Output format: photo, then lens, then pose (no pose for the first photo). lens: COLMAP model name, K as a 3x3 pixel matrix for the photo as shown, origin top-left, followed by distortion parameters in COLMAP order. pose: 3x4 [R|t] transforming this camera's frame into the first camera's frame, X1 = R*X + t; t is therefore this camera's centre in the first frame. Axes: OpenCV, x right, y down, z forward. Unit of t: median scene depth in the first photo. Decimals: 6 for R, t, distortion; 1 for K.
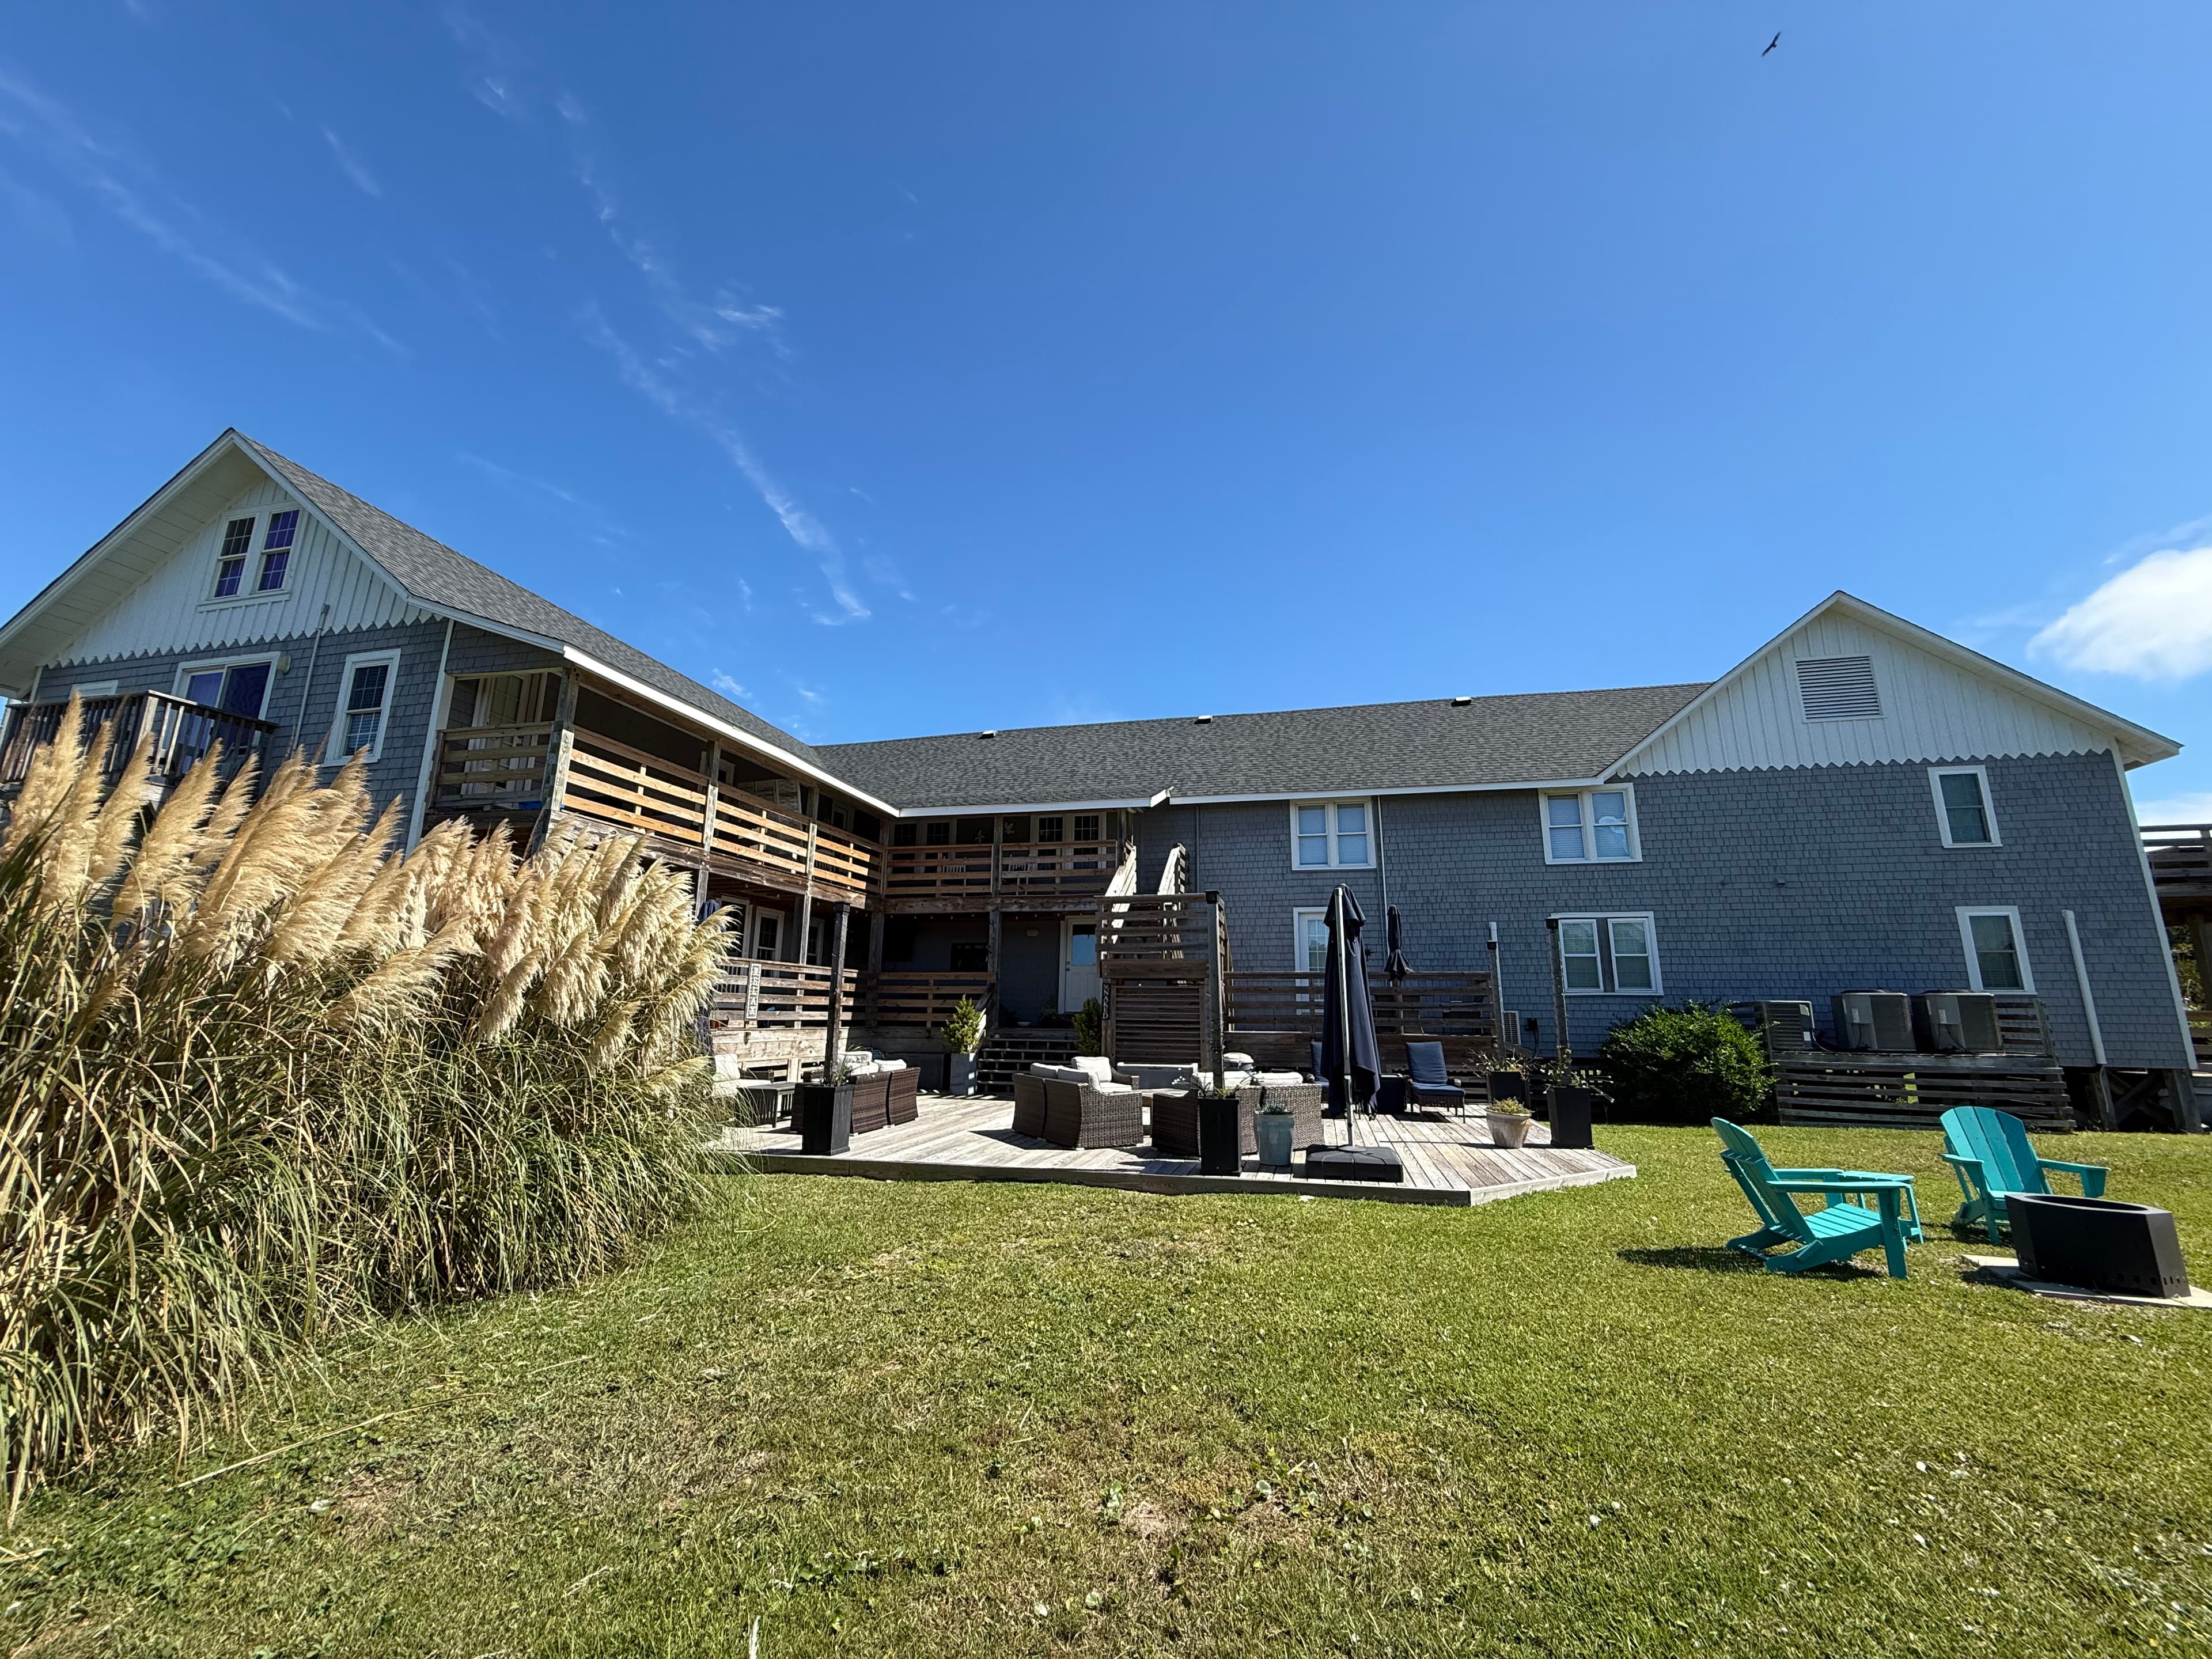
lens RADIAL K [[876.2, 0, 1107.2], [0, 876.2, 828.2], [0, 0, 1]] dist [-0.000658, 0.000013]
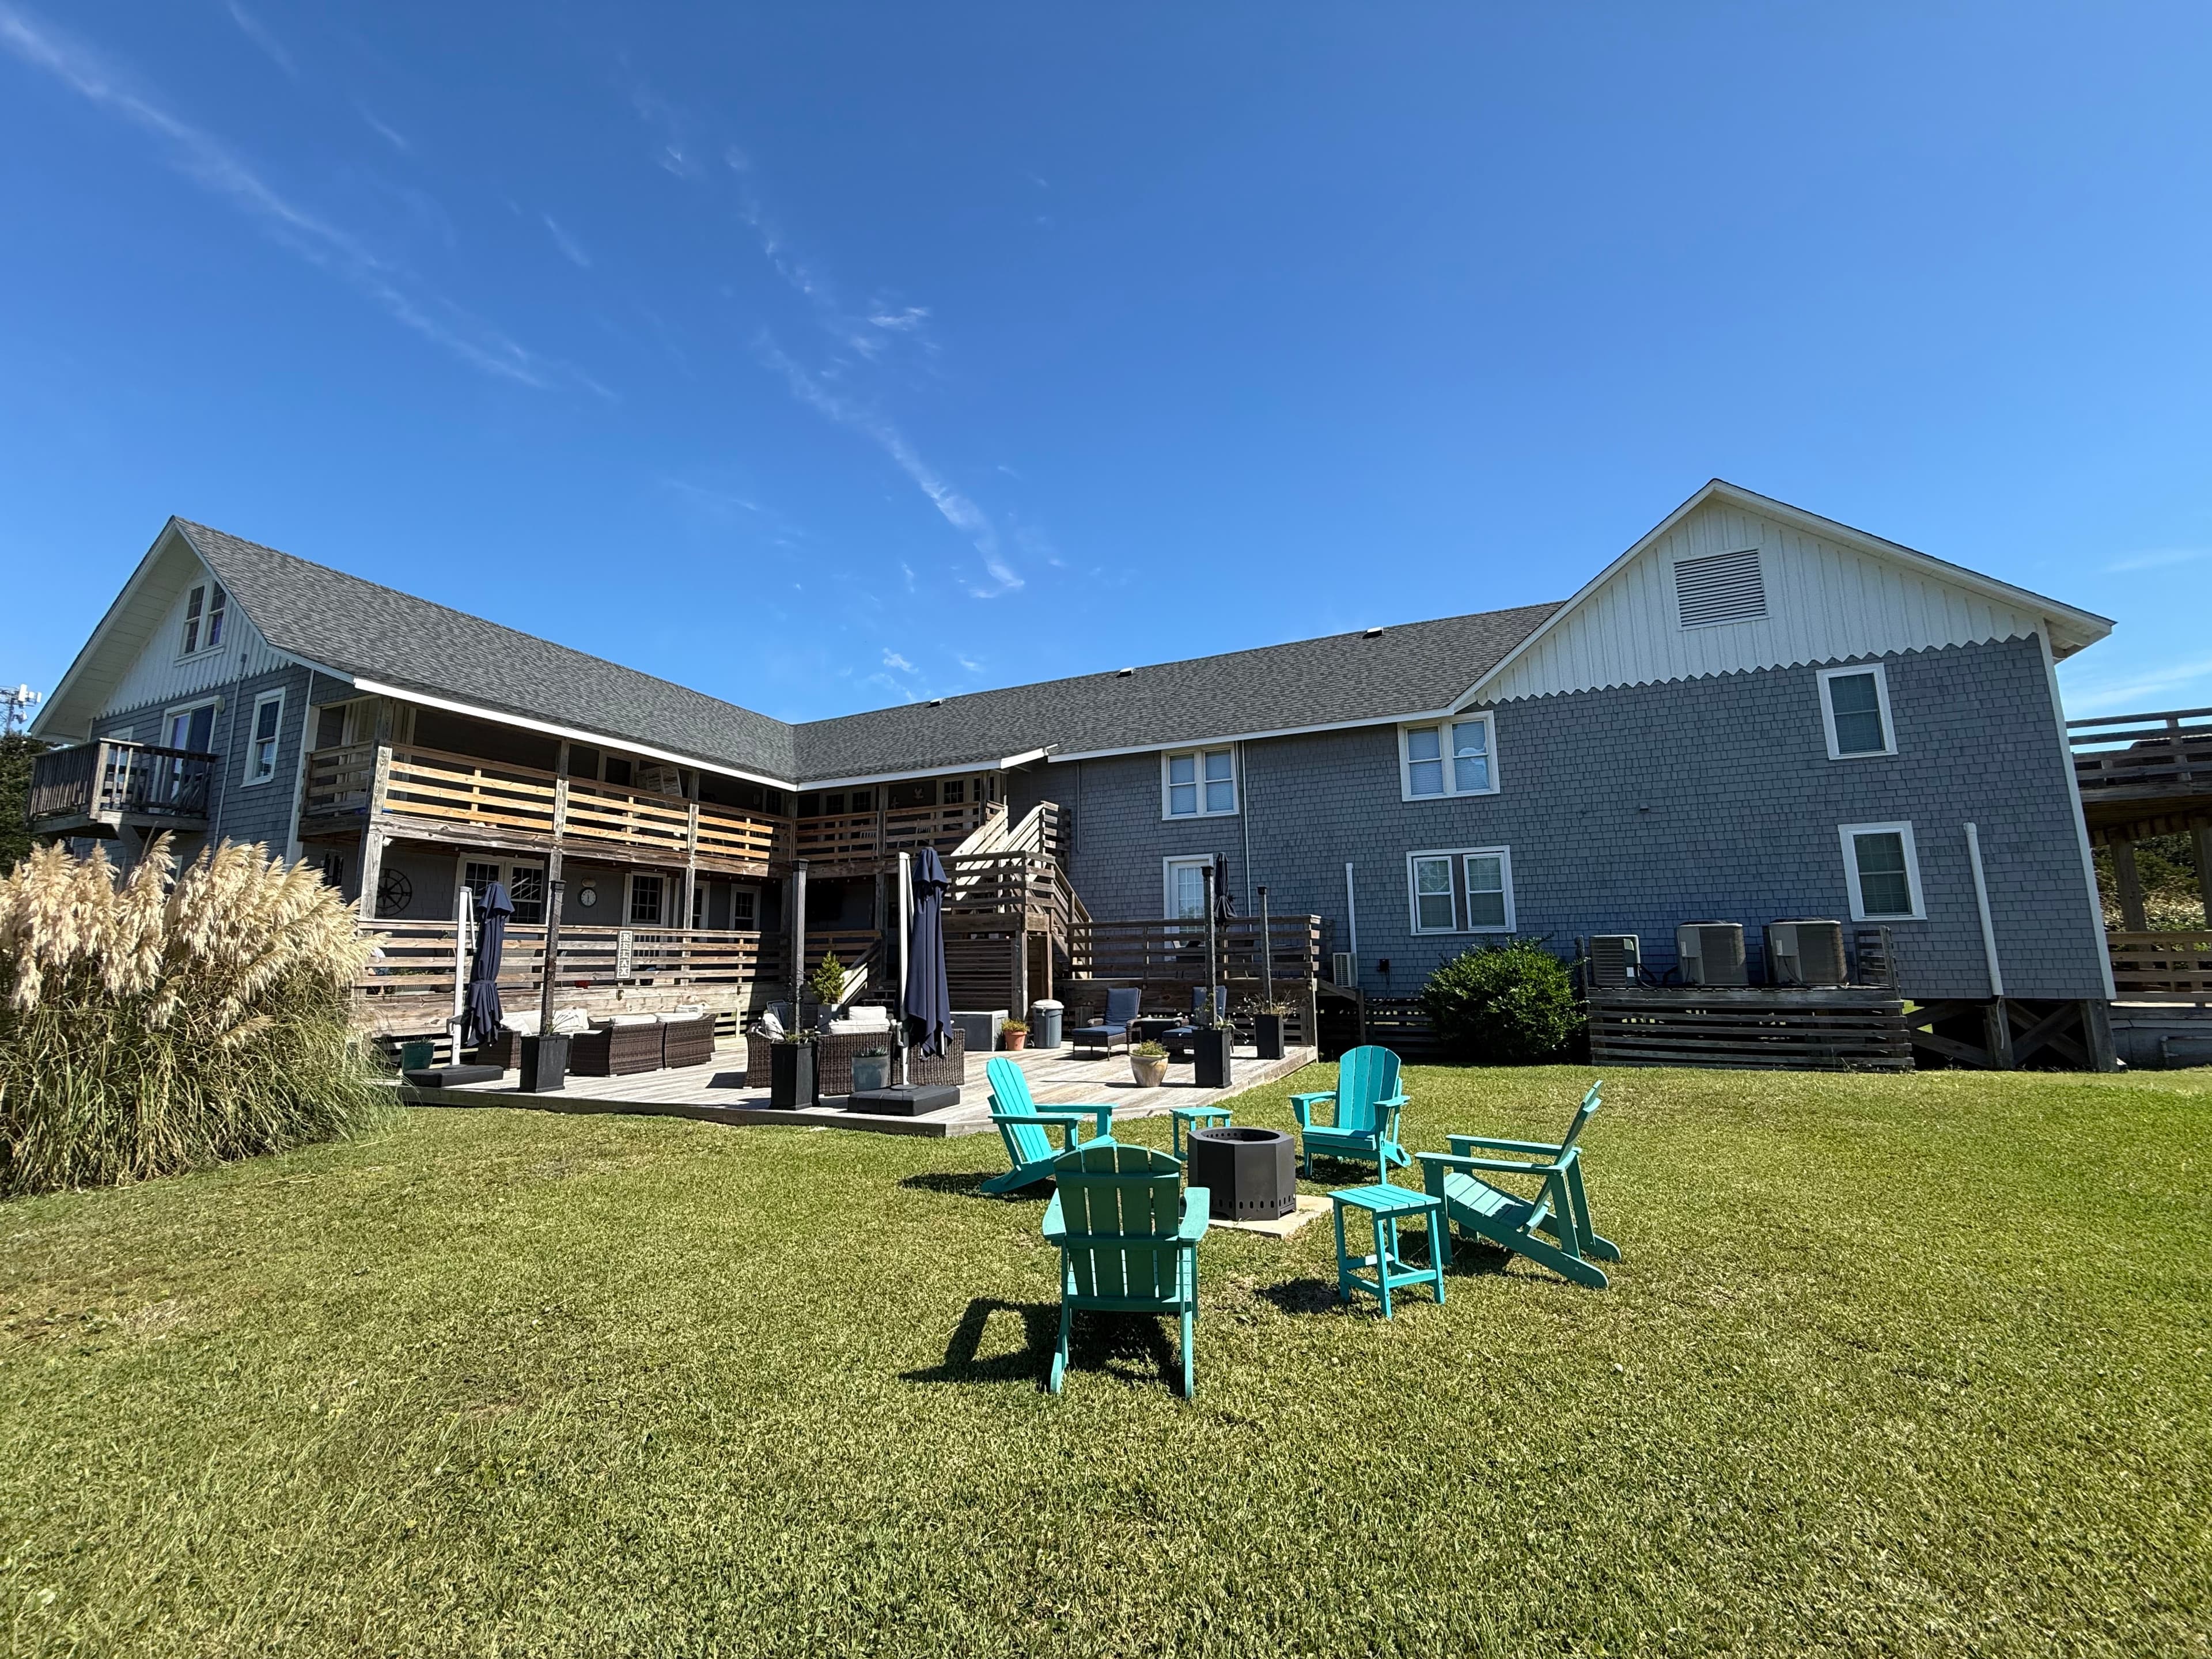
lens RADIAL K [[876.2, 0, 1103.2], [0, 876.2, 830.5], [0, 0, 1]] dist [-0.000658, 0.000013]
pose [[0.983149, -0.051320, -0.175454, 0.375020], [0.062136, 0.996455, 0.056719, -0.002529], [0.171921, -0.066665, 0.982852, -0.012395]]
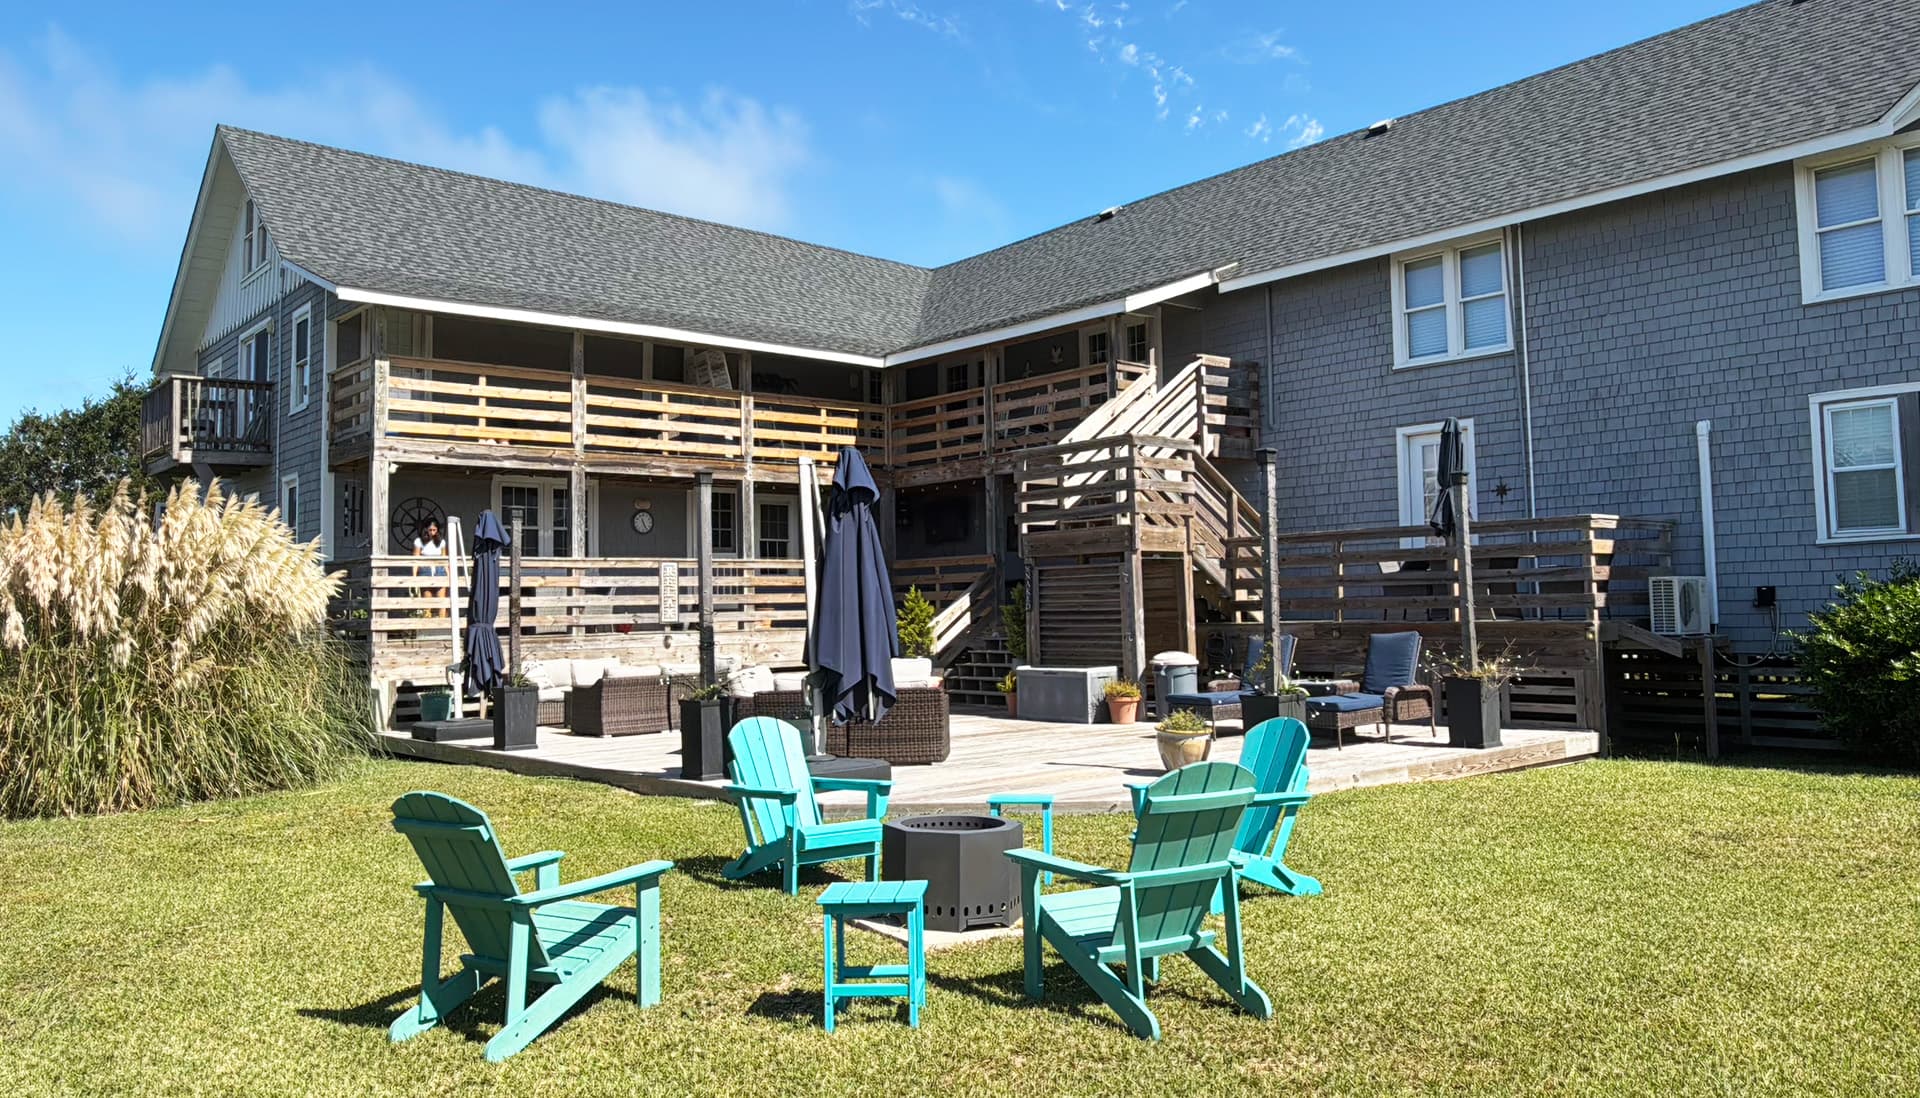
lens RADIAL K [[1359.5, 0, 974.5], [0, 1359.5, 507.4], [0, 0, 1]] dist [-0.002327, -0.000284]
pose [[0.819320, -0.070575, -0.568976, 0.599911], [0.149187, 0.984452, 0.092718, 0.011879], [0.553587, -0.160849, 0.817110, 0.018805]]
